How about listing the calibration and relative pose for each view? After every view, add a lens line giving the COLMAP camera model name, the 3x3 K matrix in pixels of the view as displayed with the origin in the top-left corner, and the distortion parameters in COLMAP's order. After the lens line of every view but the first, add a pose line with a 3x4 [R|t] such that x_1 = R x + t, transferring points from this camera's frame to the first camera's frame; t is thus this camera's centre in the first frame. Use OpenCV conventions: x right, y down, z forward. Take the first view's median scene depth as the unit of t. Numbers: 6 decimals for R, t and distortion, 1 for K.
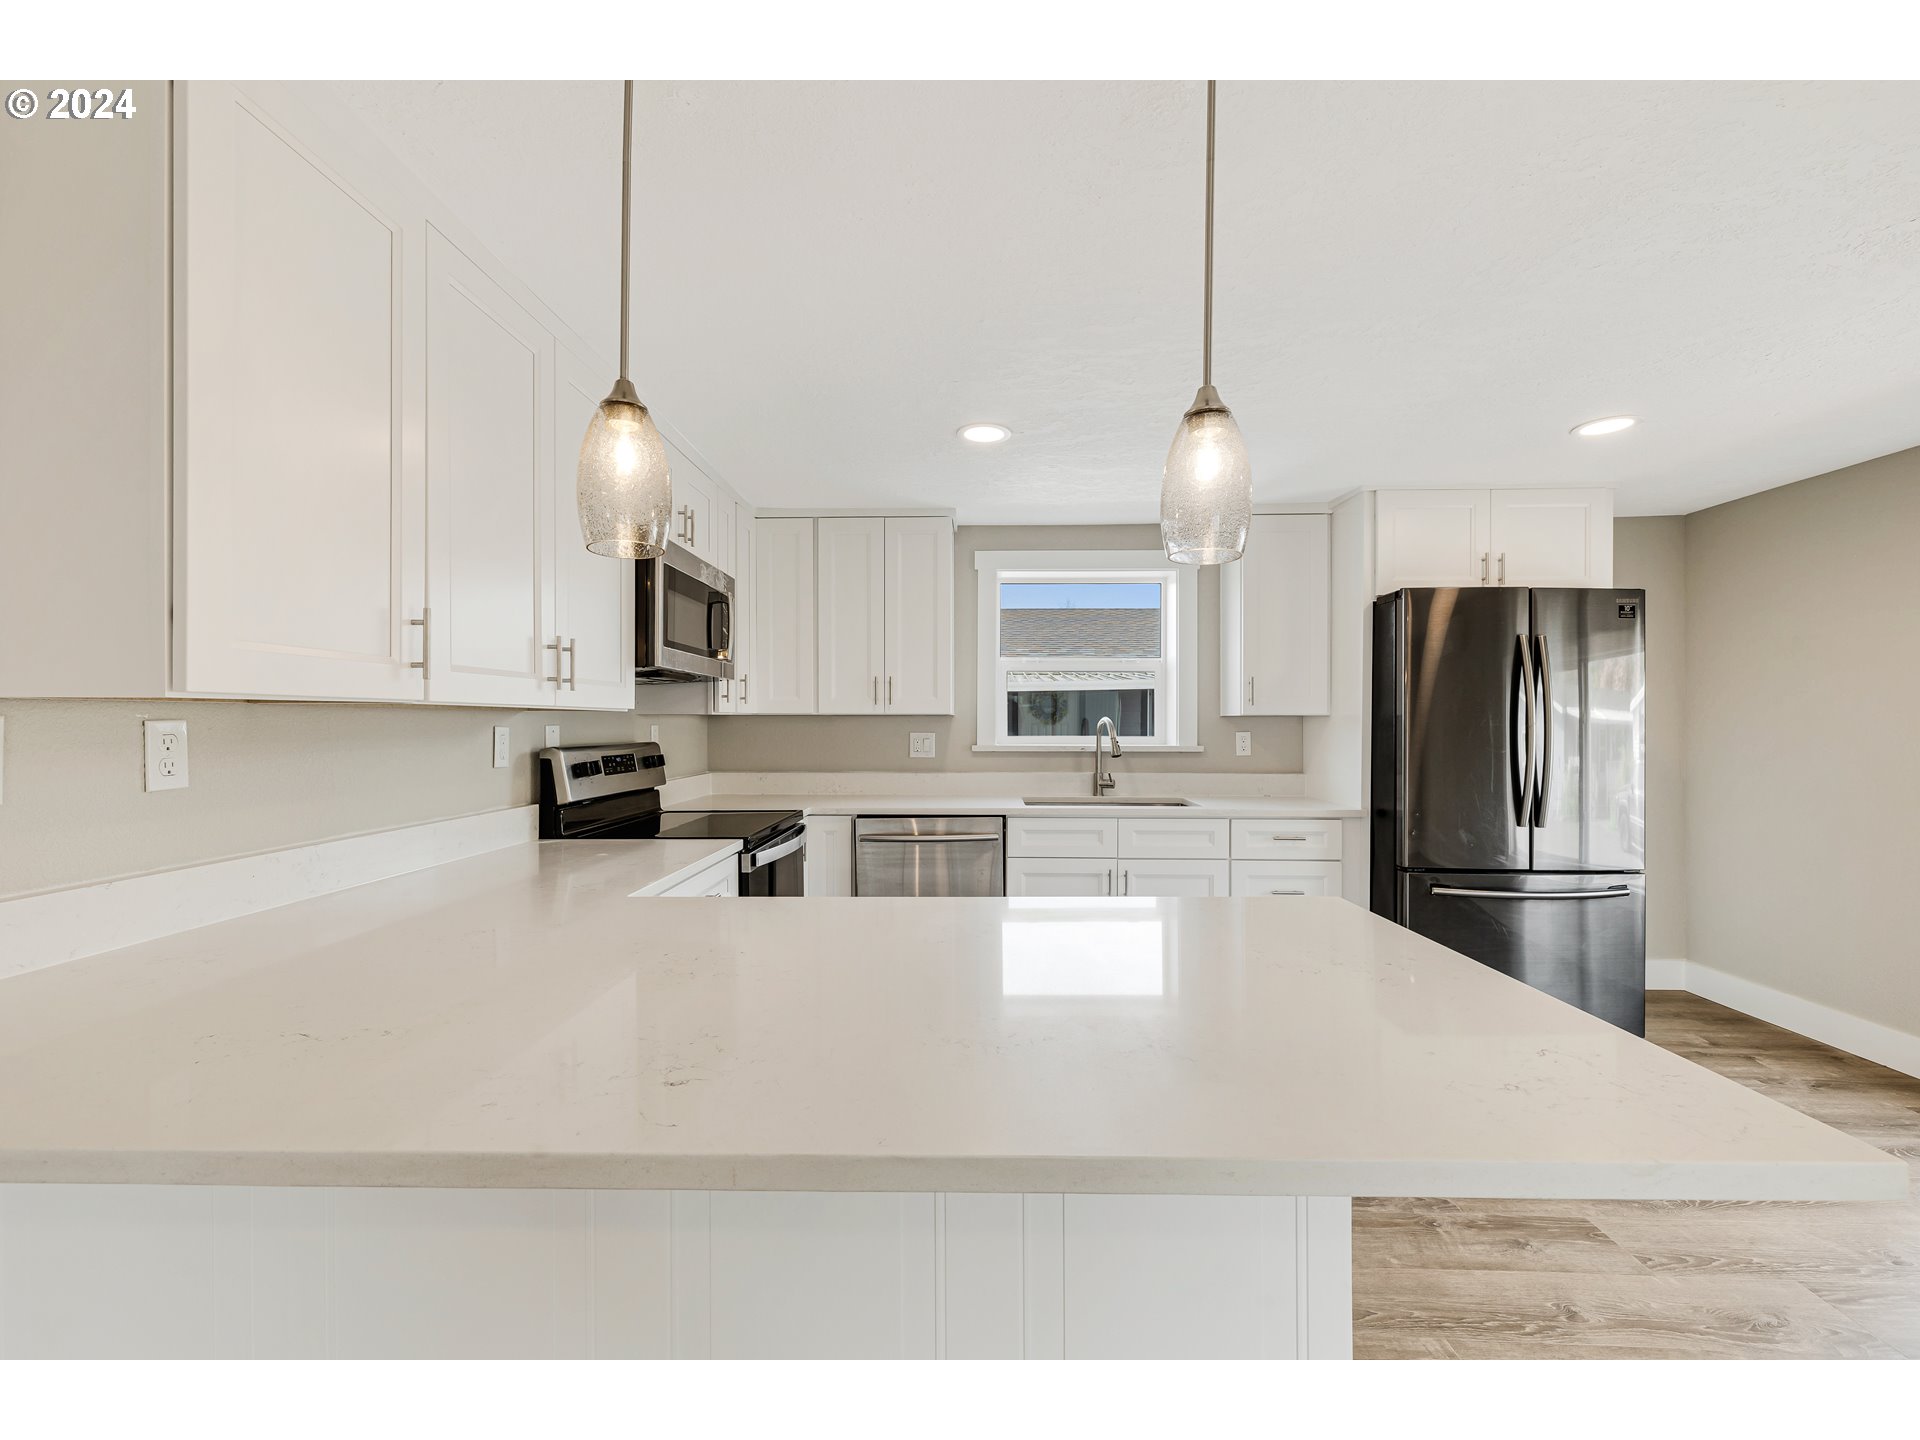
lens RADIAL K [[811.9, 0, 952.4], [0, 811.9, 725.5], [0, 0, 1]] dist [0.001342, -0.000121]
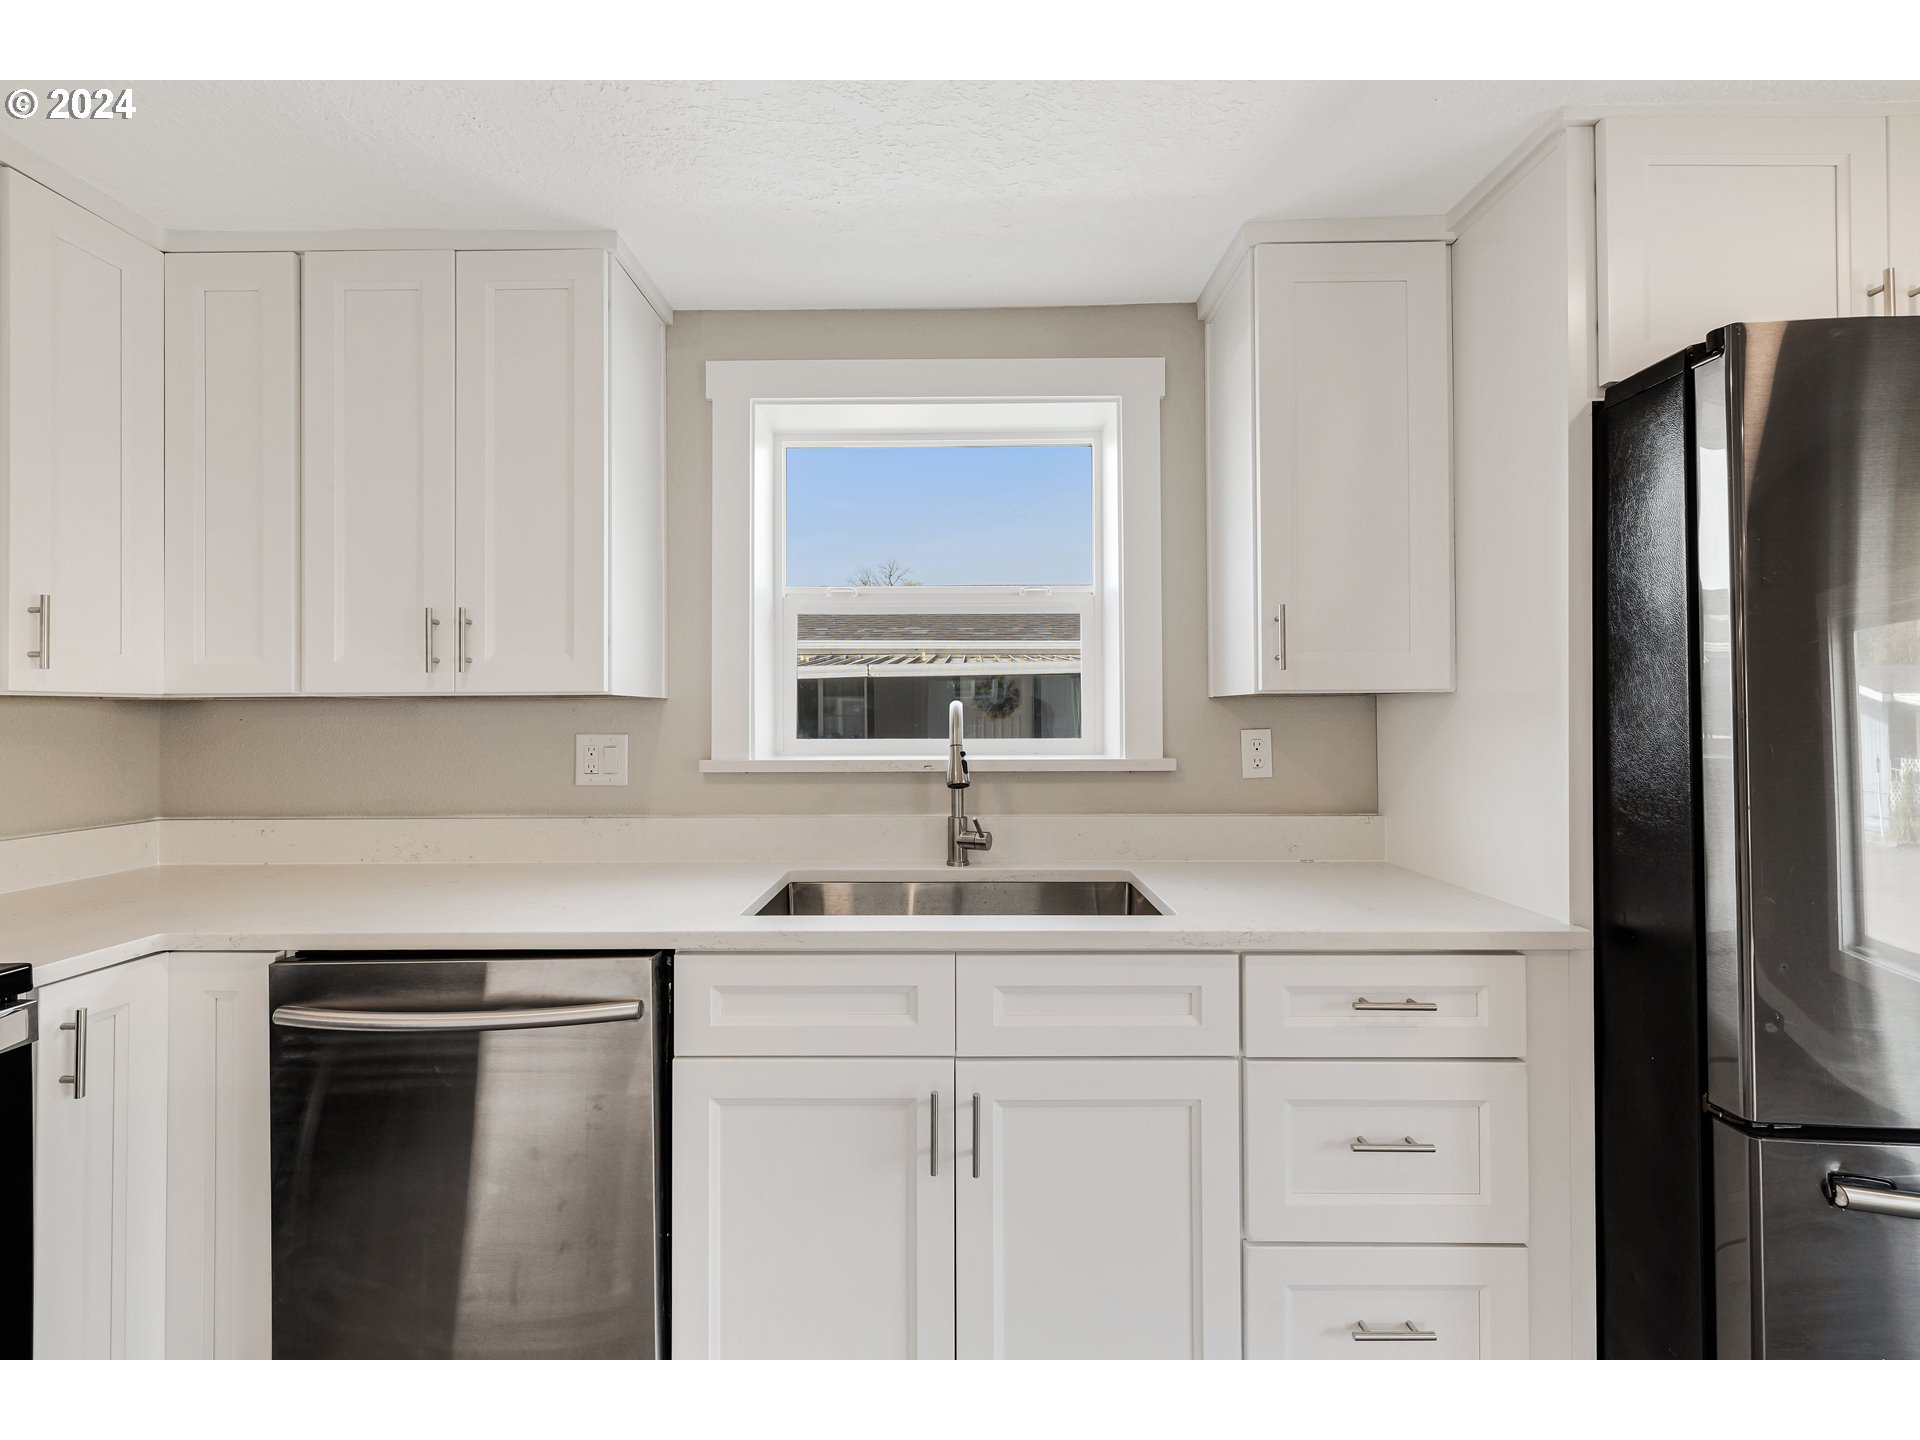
lens RADIAL K [[812.0, 0, 951.8], [0, 812.0, 710.4], [0, 0, 1]] dist [0.001753, 0.000141]
pose [[0.999736, -0.005105, 0.022400, 0.190499], [0.005382, 0.999909, -0.012333, 0.001733], [-0.022335, 0.012451, 0.999673, 0.597611]]
